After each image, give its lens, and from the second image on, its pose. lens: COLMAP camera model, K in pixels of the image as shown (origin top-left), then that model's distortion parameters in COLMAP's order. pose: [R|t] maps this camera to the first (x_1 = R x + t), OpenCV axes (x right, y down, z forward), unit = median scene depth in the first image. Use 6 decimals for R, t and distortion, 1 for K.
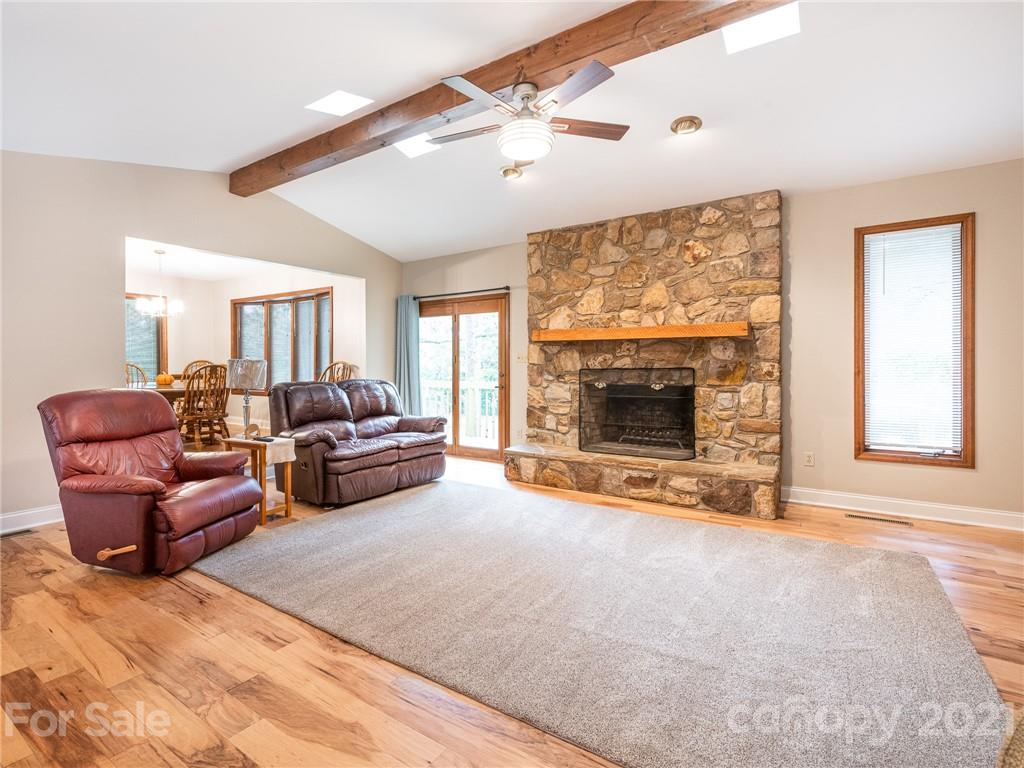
lens RADIAL K [[506.6, 0, 512.2], [0, 506.6, 362.2], [0, 0, 1]] dist [0.002258, -0.000061]
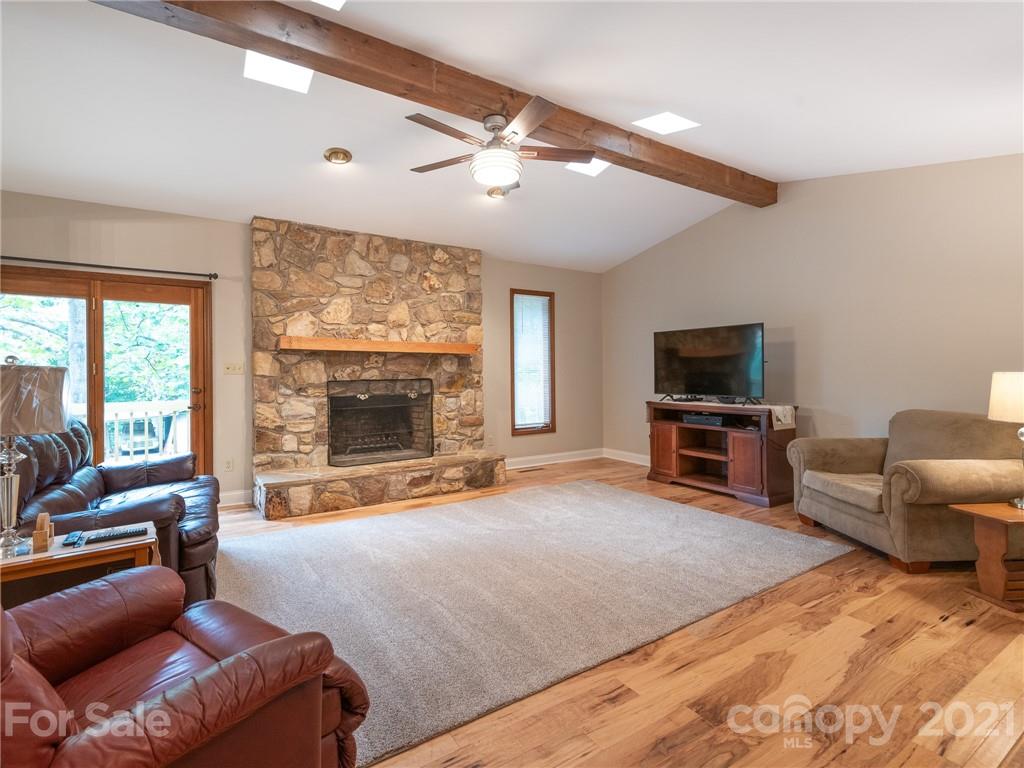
lens RADIAL K [[467.5, 0, 509.0], [0, 467.5, 368.1], [0, 0, 1]] dist [0.018337, -0.000348]
pose [[0.410756, 0.012692, 0.911657, -0.563720], [0.000144, 0.999902, -0.013985, 0.001759], [-0.911745, 0.005875, 0.410714, 0.366433]]
